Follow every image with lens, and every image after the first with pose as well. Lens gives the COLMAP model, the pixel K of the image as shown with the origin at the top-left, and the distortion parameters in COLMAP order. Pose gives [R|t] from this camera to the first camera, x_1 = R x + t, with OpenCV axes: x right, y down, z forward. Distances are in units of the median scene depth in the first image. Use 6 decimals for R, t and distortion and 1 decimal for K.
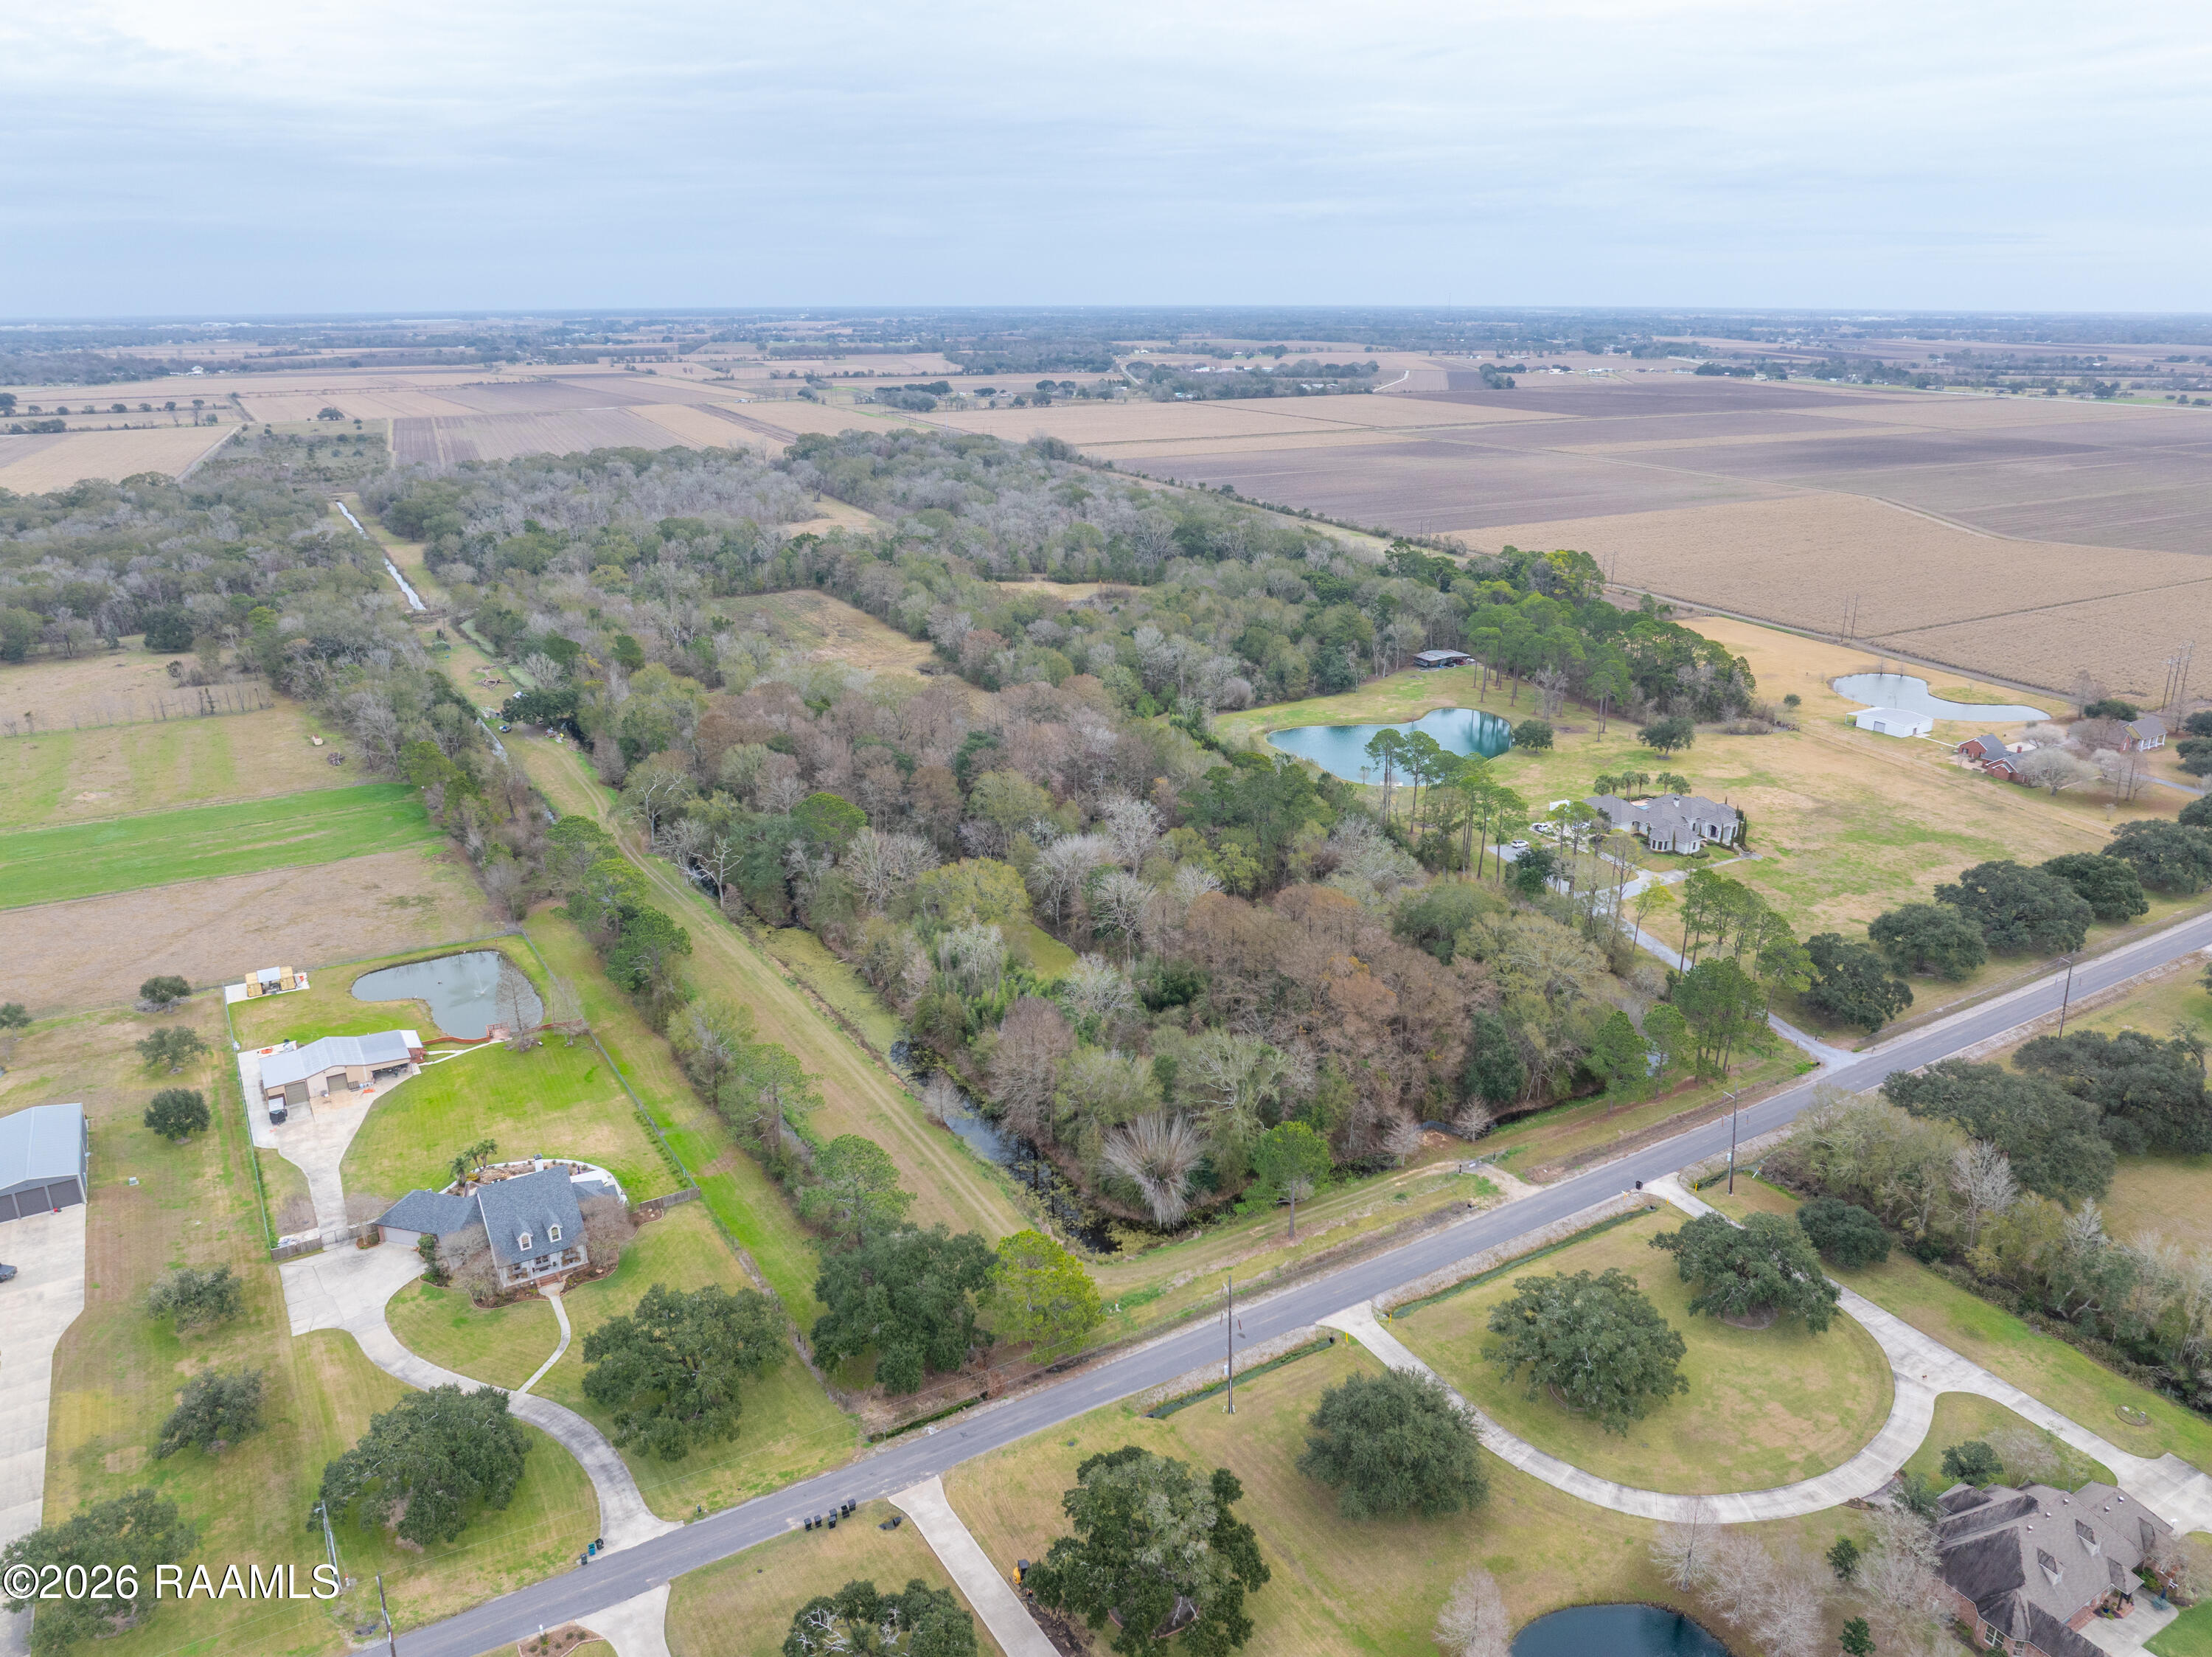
lens RADIAL K [[1539.7, 0, 1110.7], [0, 1539.7, 863.2], [0, 0, 1]] dist [-0.031829, 0.001506]
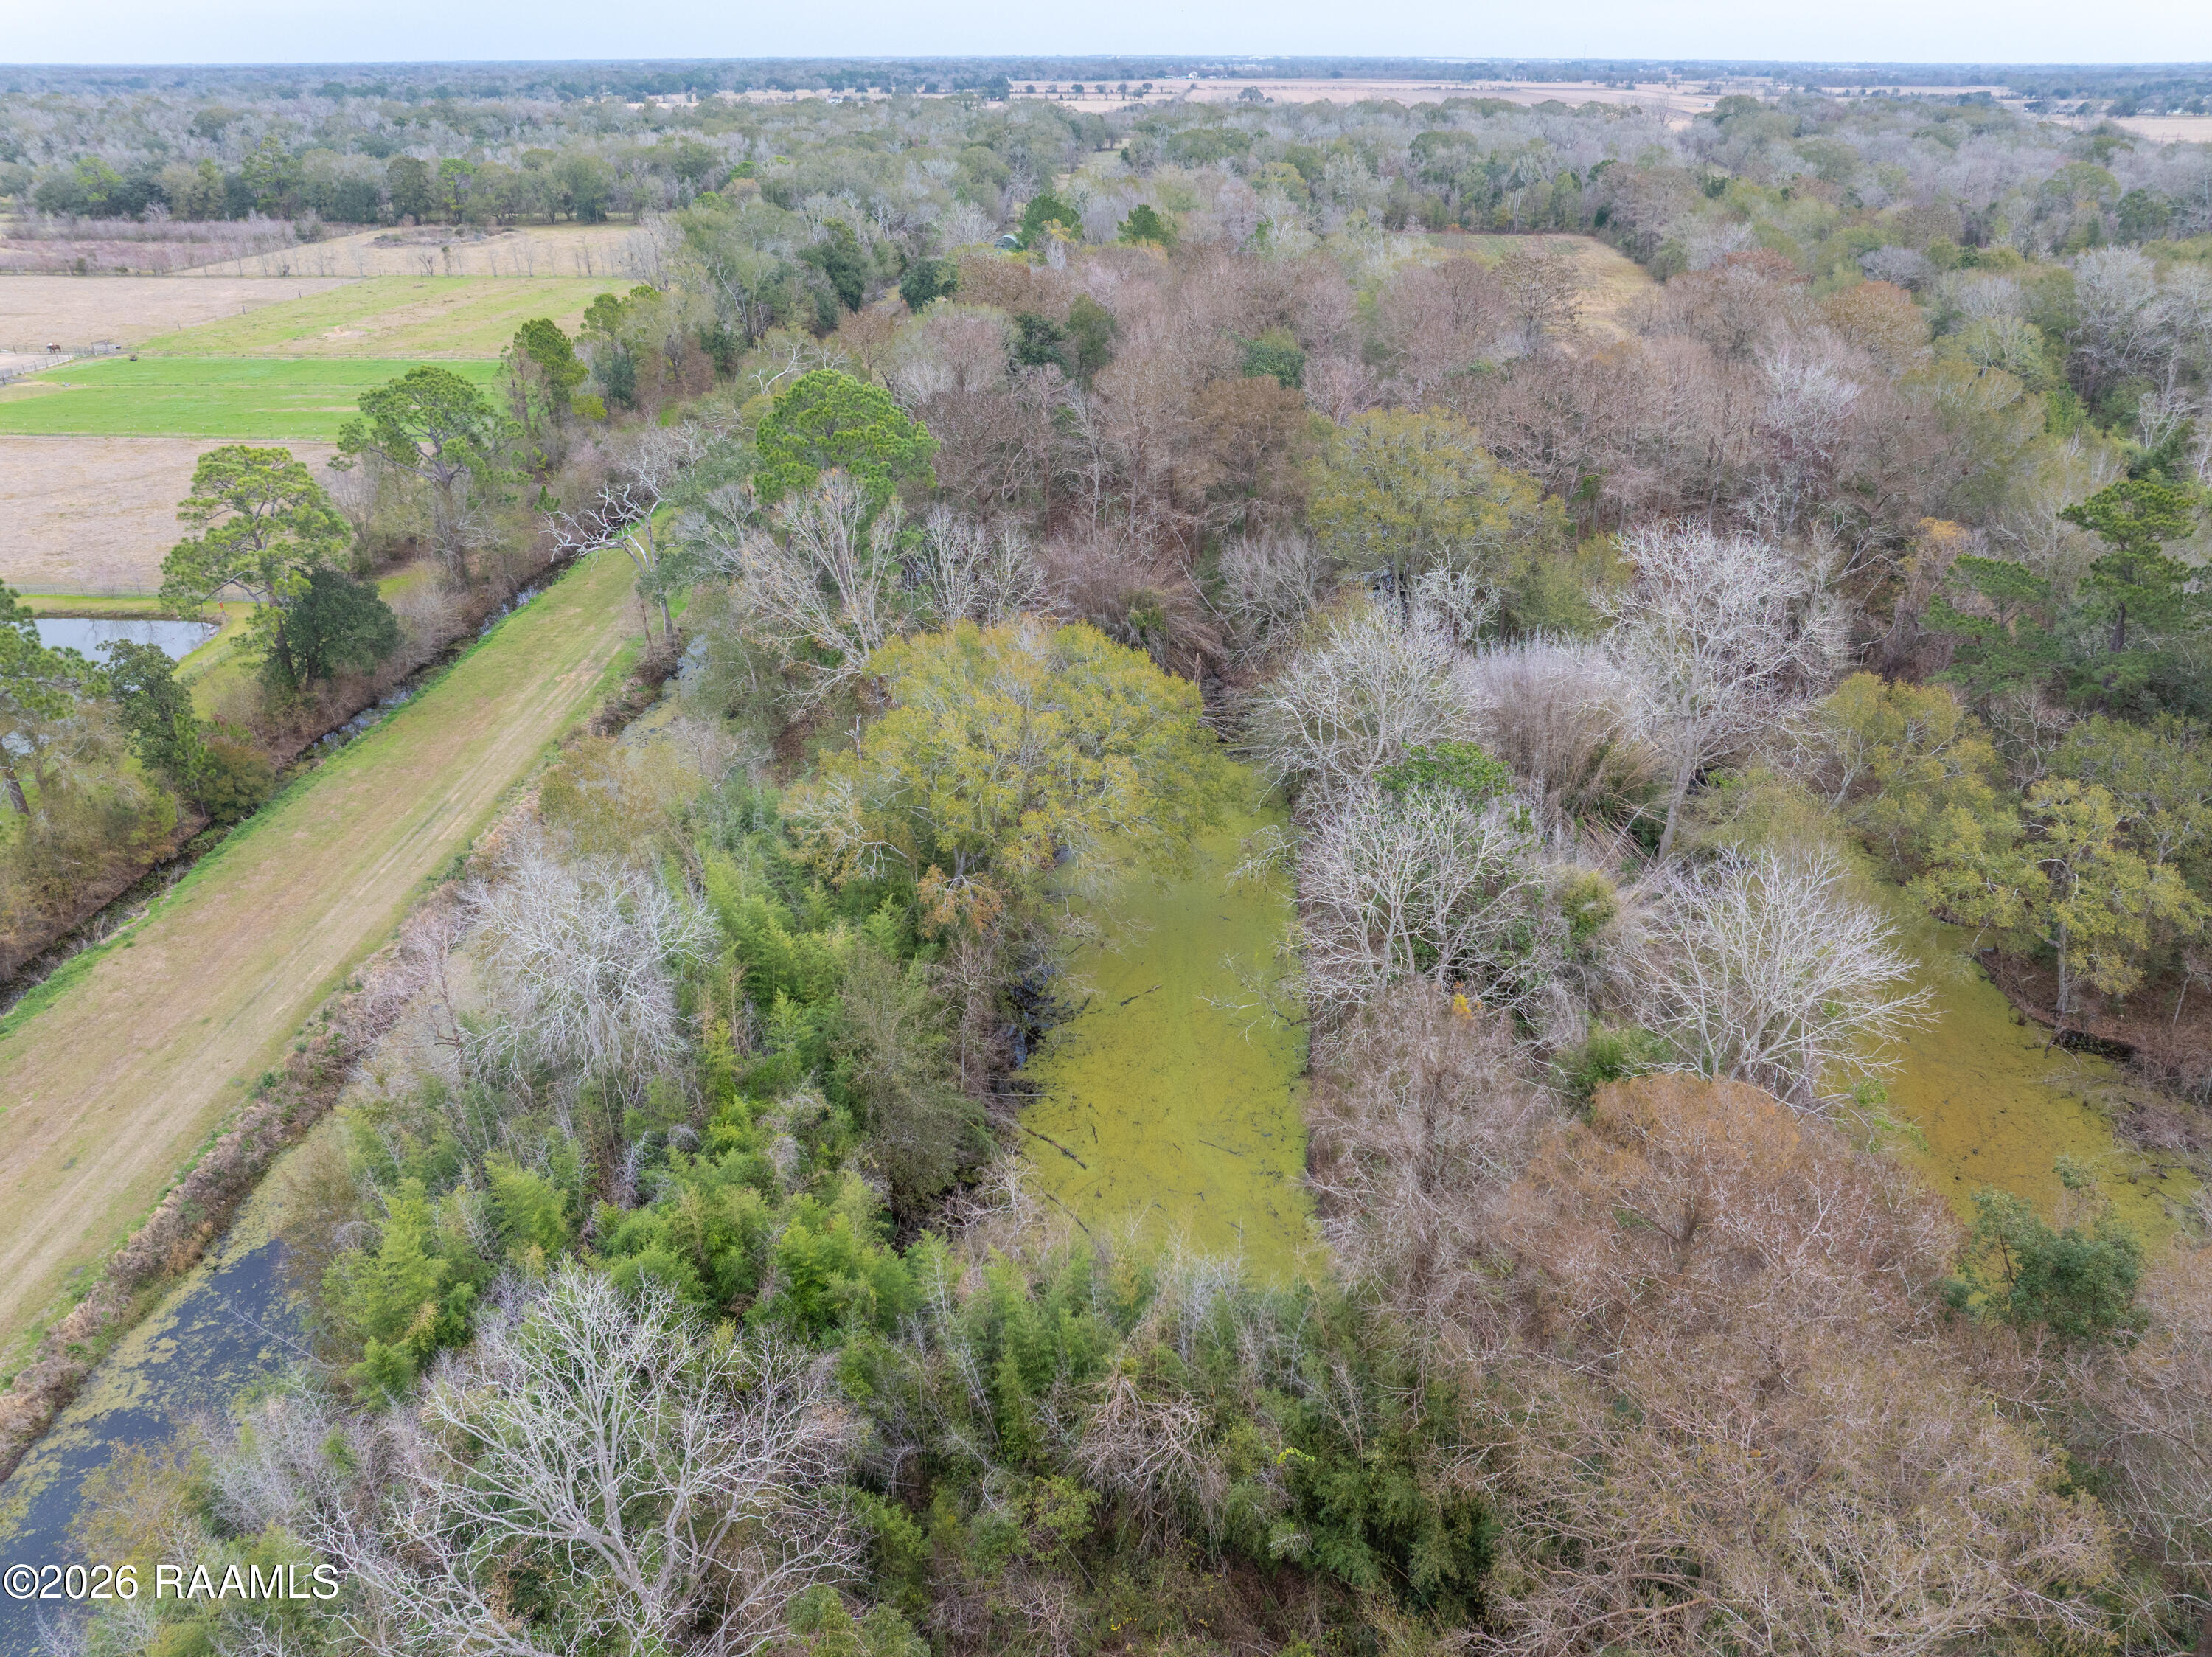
lens RADIAL K [[1546.0, 0, 1114.3], [0, 1546.0, 830.6], [0, 0, 1]] dist [-0.040739, 0.011403]
pose [[0.822790, 0.258292, -0.506262, 0.049341], [-0.196168, 0.965087, 0.173564, -0.011351], [0.533418, -0.043495, 0.844733, 0.468464]]
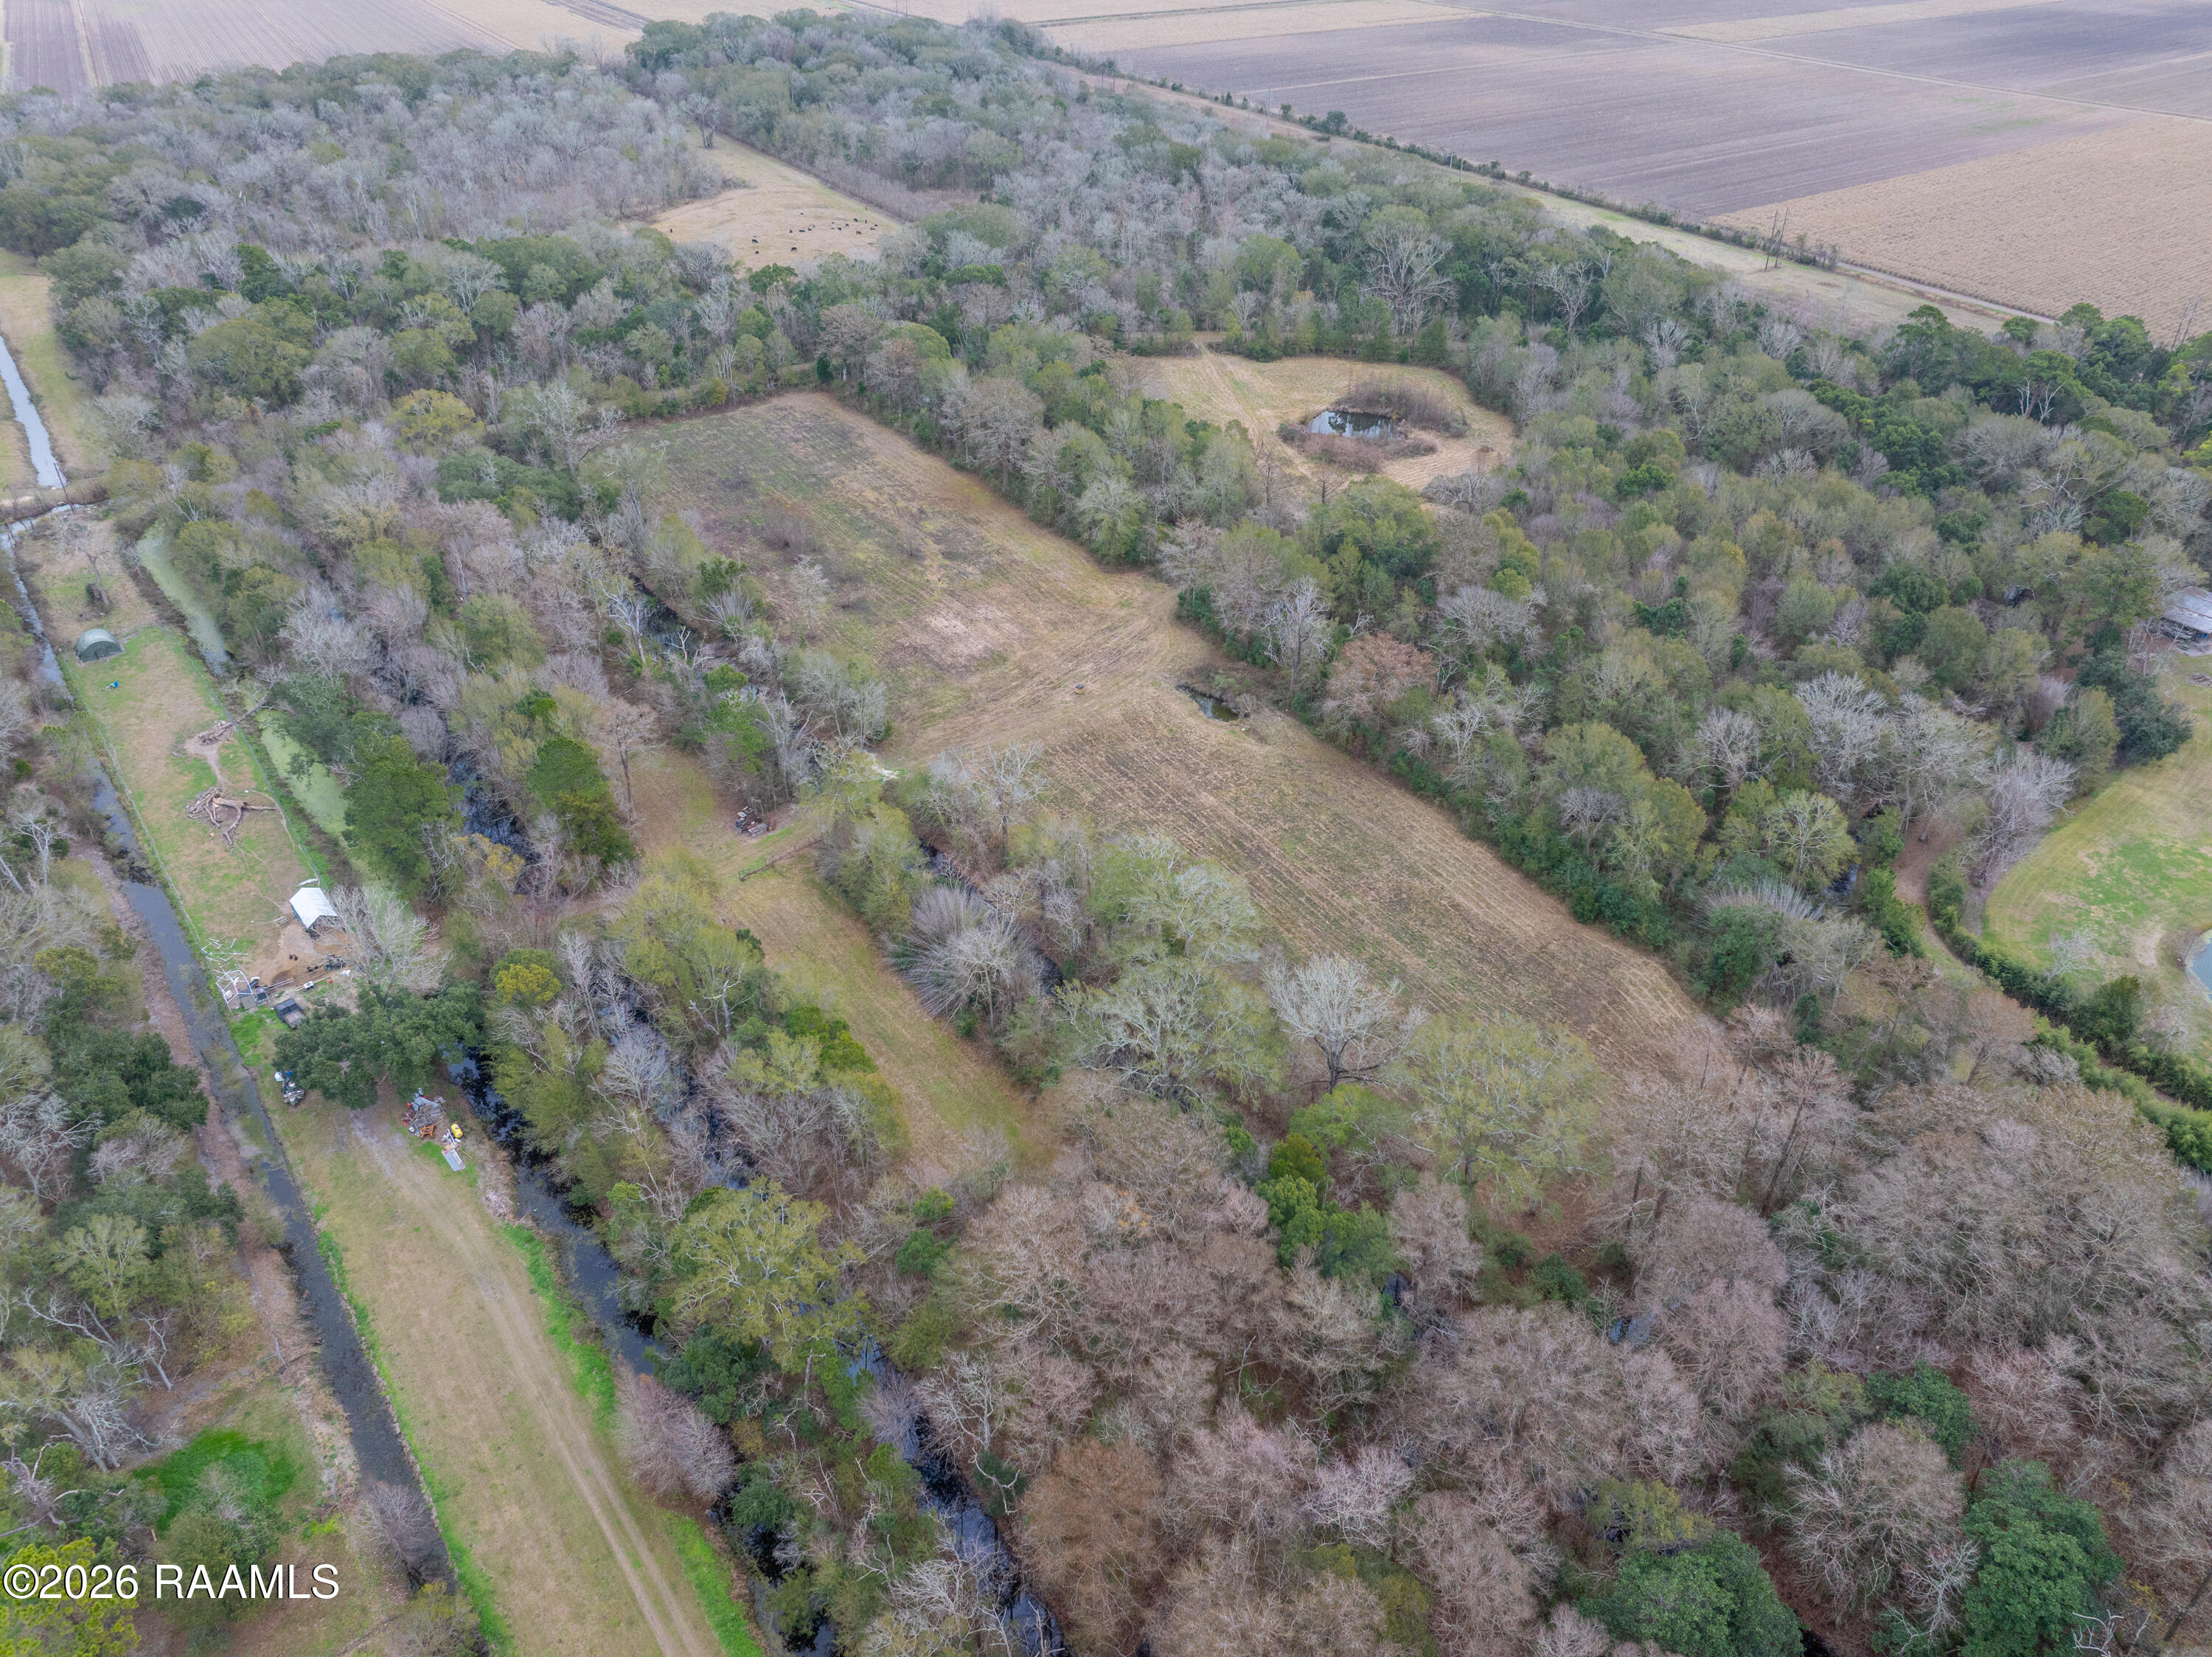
lens RADIAL K [[1546.0, 0, 1114.3], [0, 1546.0, 830.6], [0, 0, 1]] dist [-0.040739, 0.011403]
pose [[0.992441, -0.062867, 0.105402, -0.217492], [0.035589, 0.969356, 0.243070, -0.218088], [-0.117453, -0.237482, 0.964265, 0.594105]]
